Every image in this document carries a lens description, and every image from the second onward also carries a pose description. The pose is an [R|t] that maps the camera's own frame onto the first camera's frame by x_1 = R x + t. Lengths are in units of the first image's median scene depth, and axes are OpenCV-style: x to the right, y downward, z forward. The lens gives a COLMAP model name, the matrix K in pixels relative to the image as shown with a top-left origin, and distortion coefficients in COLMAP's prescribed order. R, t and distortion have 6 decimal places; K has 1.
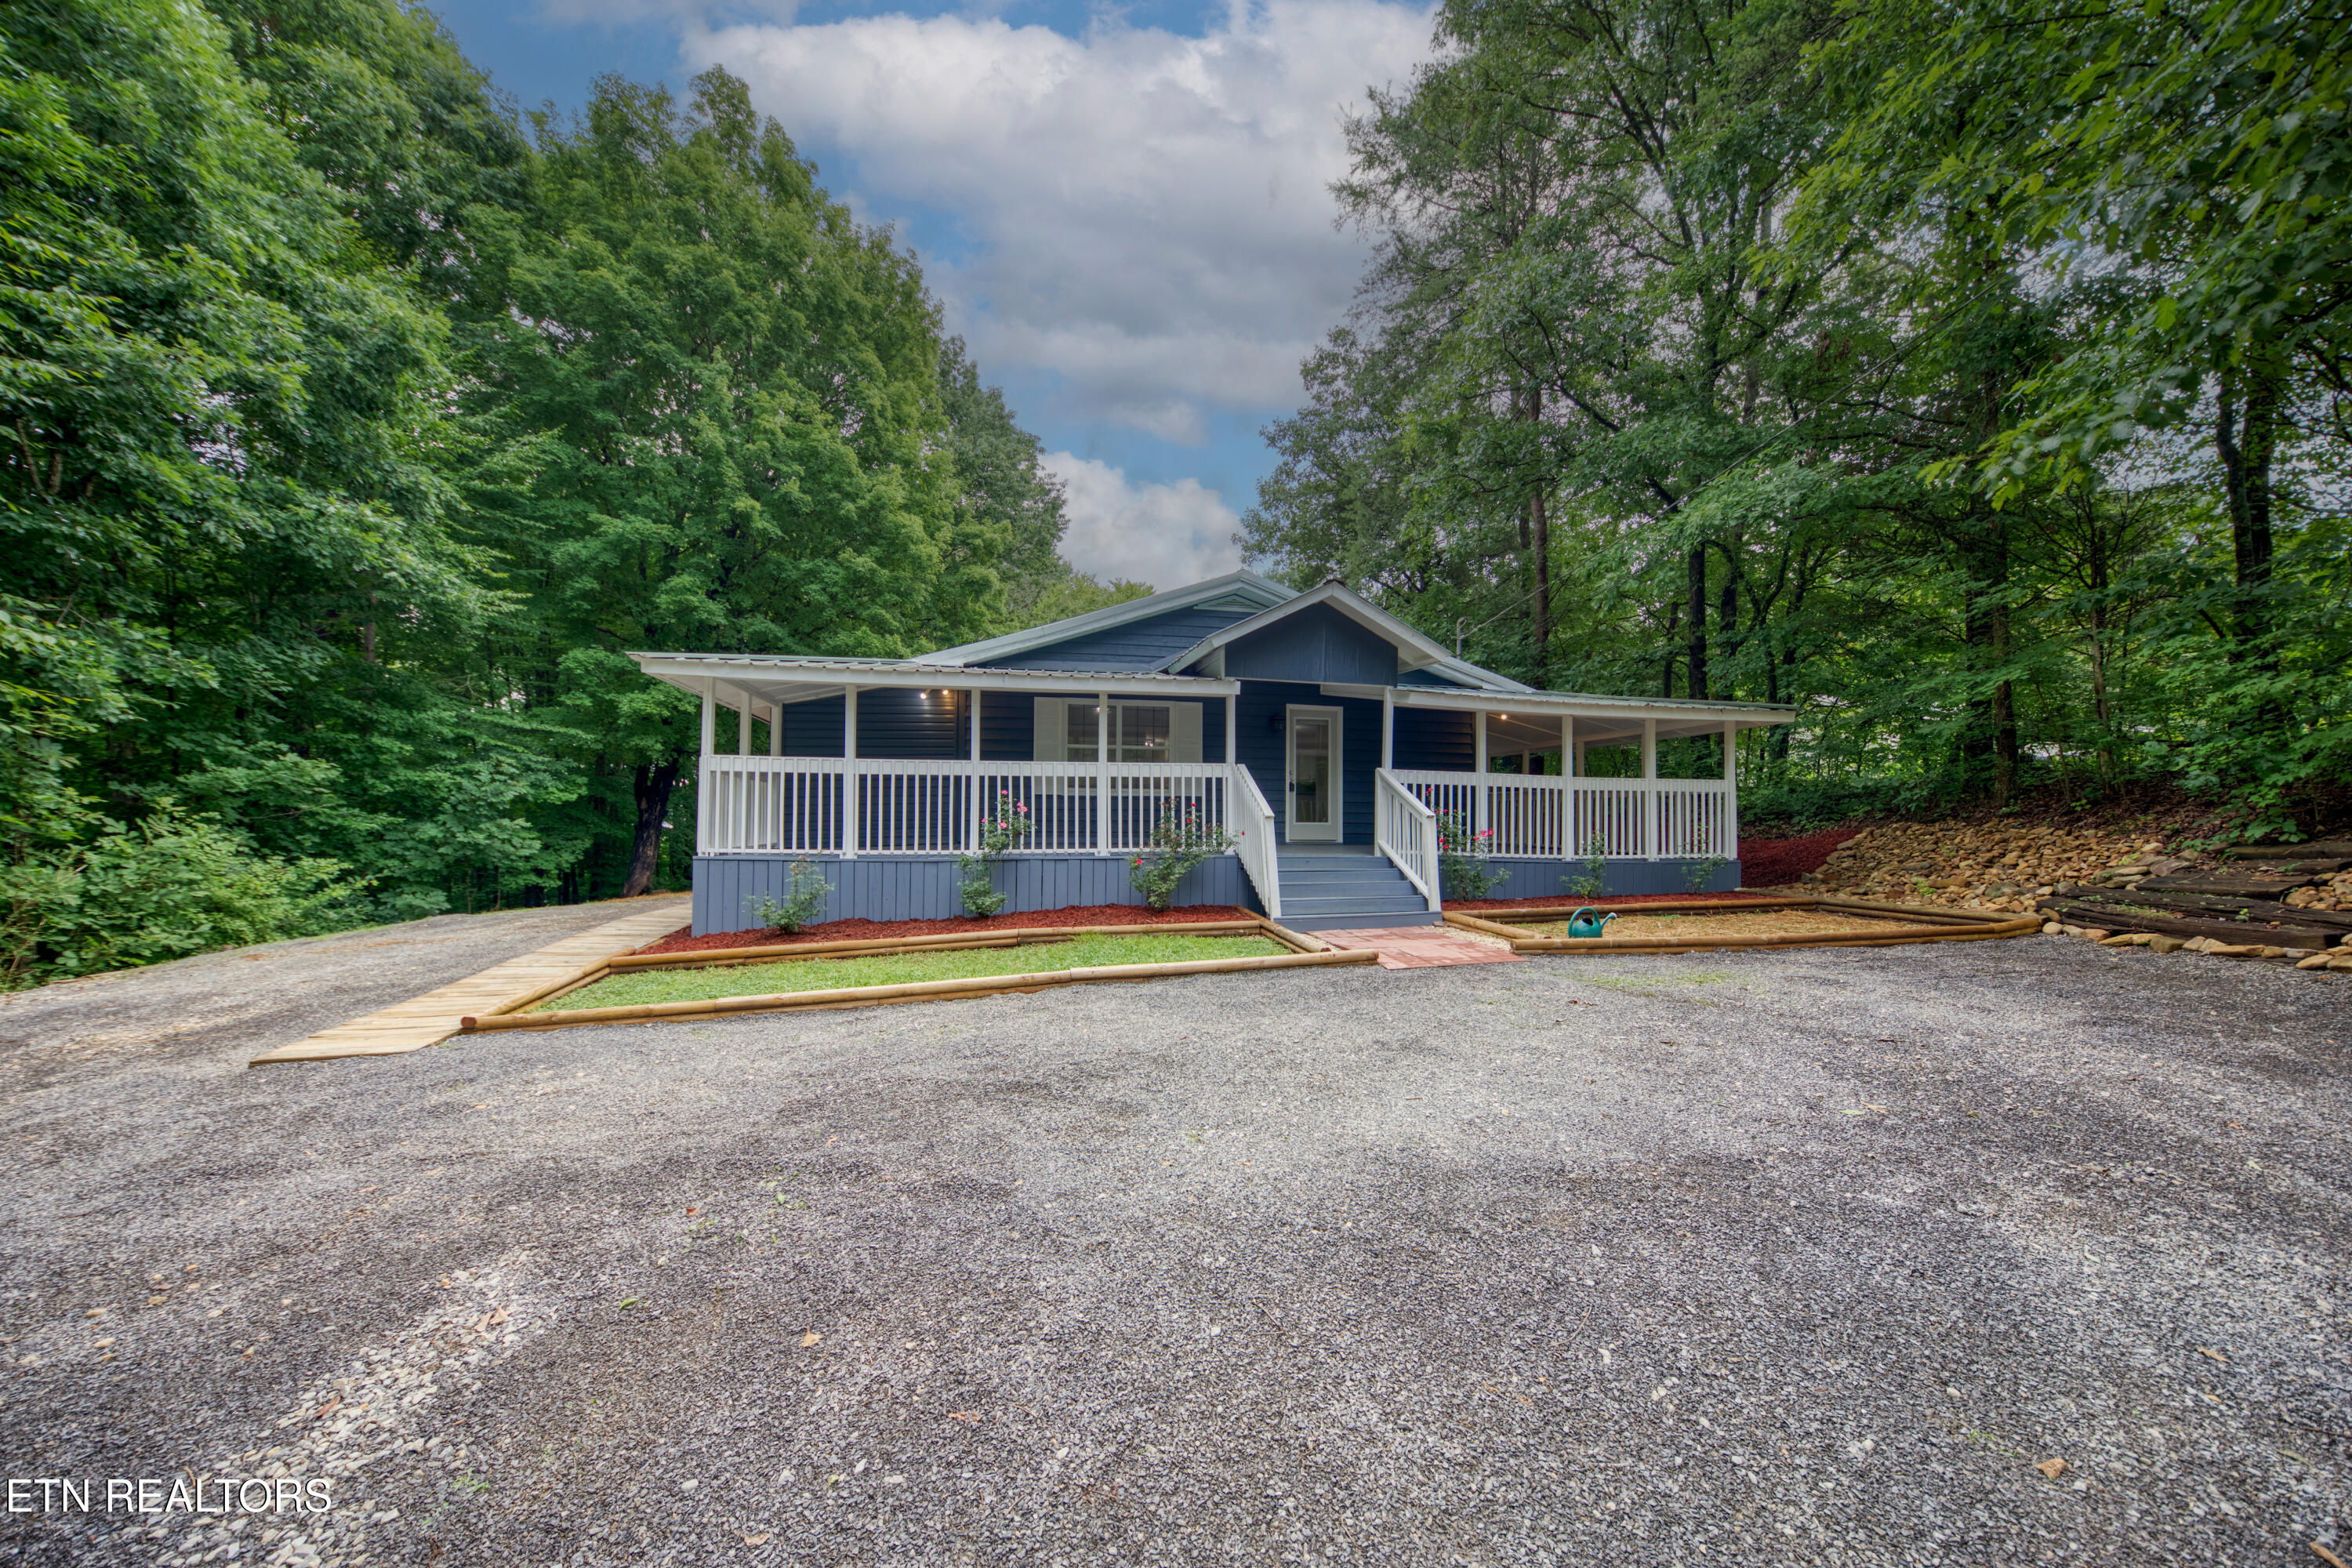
lens RADIAL K [[835.2, 0, 1187.2], [0, 835.2, 805.0], [0, 0, 1]] dist [0.006768, -0.000081]
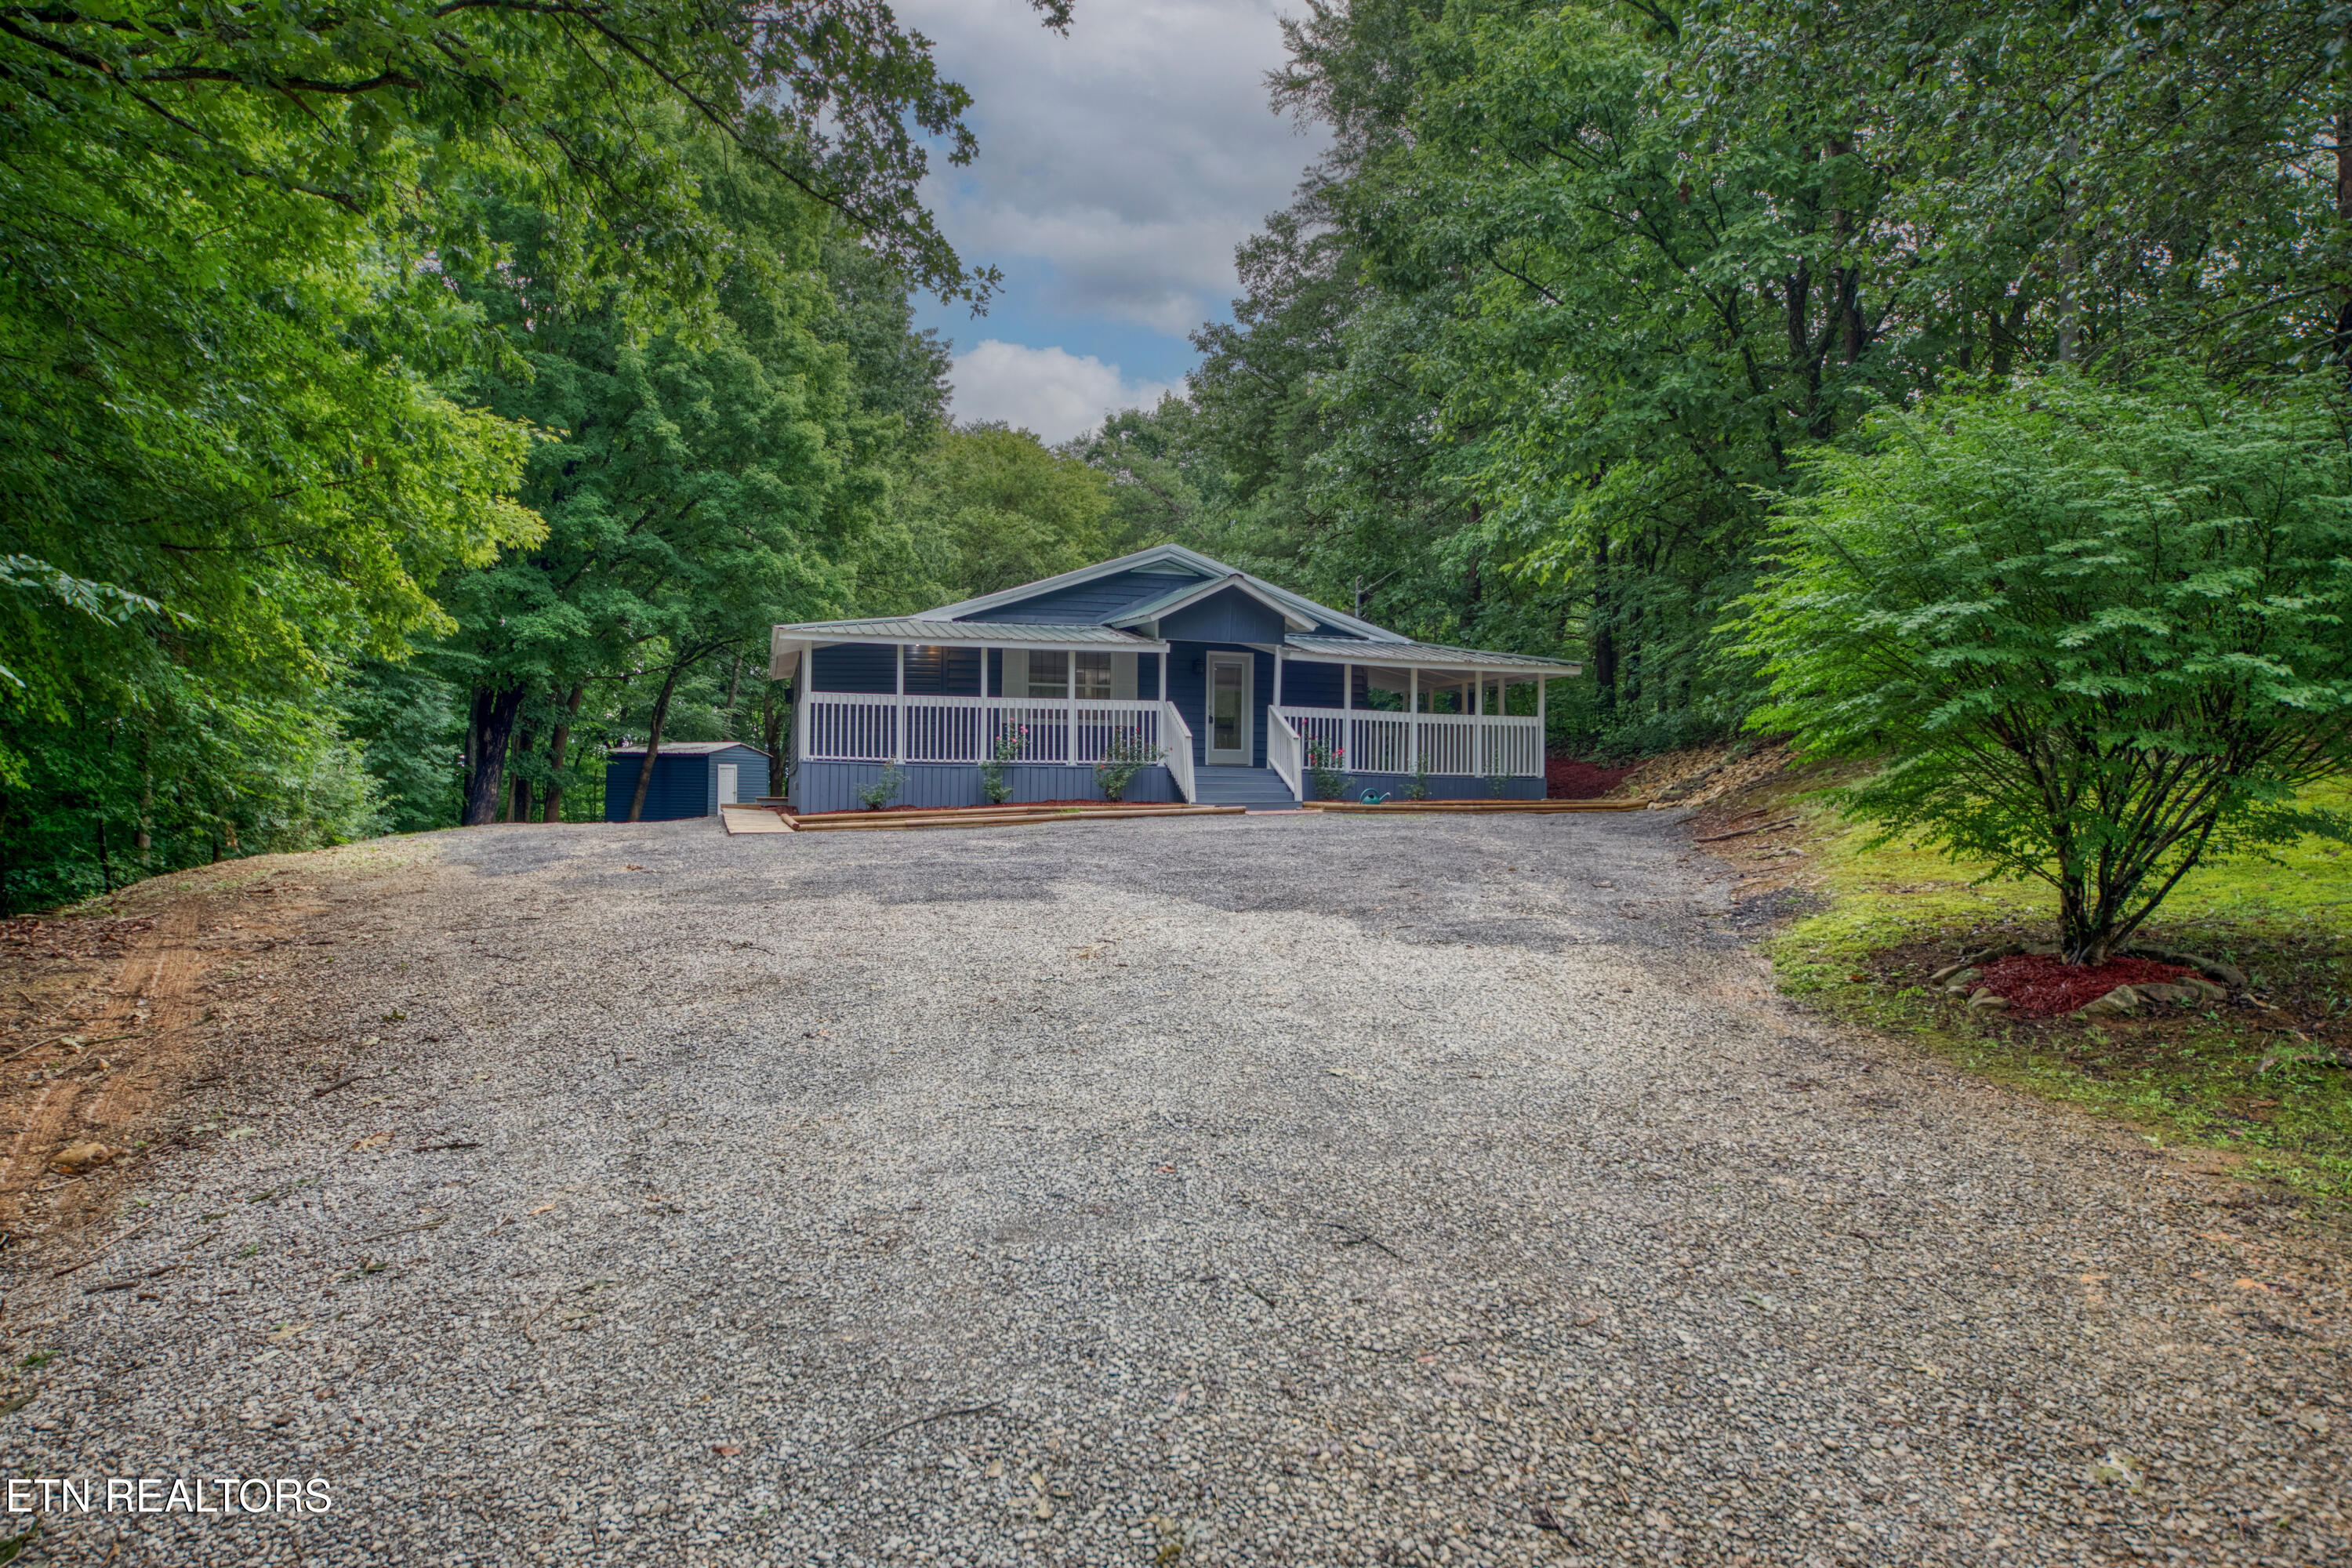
lens RADIAL K [[1590.3, 0, 1176.0], [0, 1590.3, 784.0], [0, 0, 1]] dist [0.010414, 0.003202]
pose [[0.997202, 0.006390, 0.074479, -0.101047], [-0.007291, 0.999904, 0.011824, 0.047850], [-0.074396, -0.012334, 0.997152, -1.368644]]
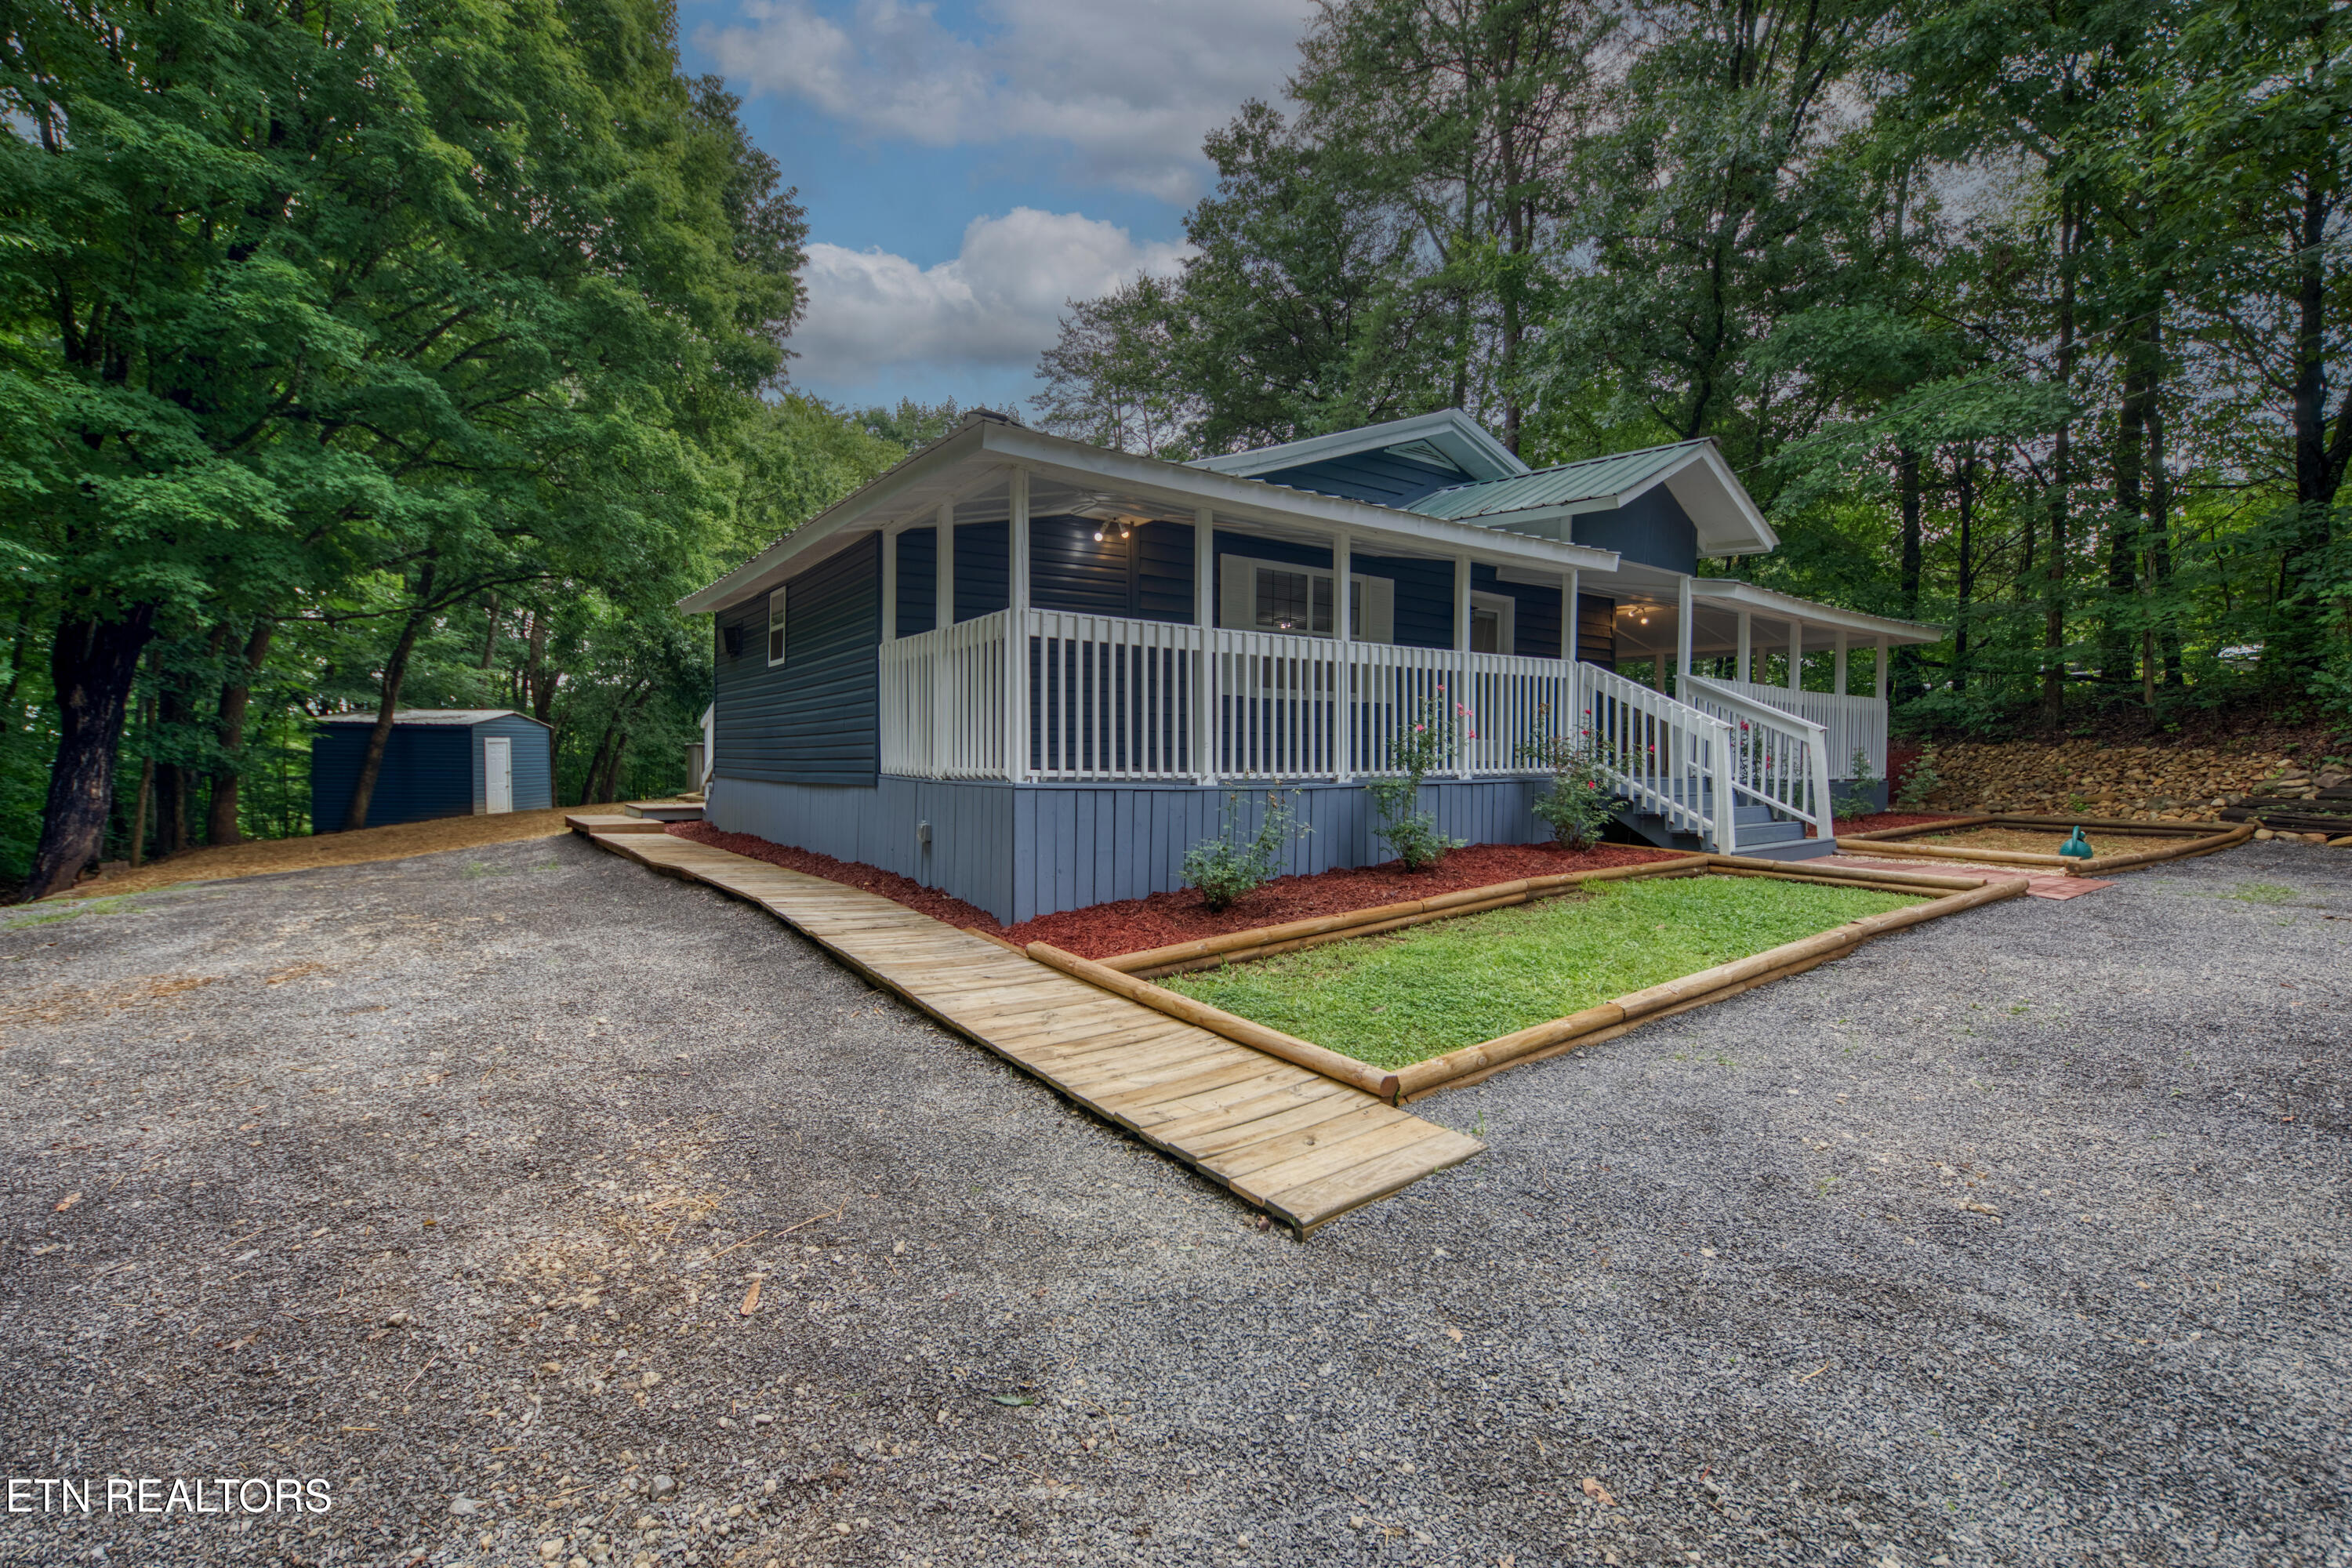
lens RADIAL K [[1062.3, 0, 1206.6], [0, 1062.3, 795.7], [0, 0, 1]] dist [0.000567, 0.000014]
pose [[0.903085, -0.013496, 0.429250, -0.574361], [-0.014403, 0.997992, 0.061679, 0.016722], [-0.429221, -0.061884, 0.901077, 0.205554]]
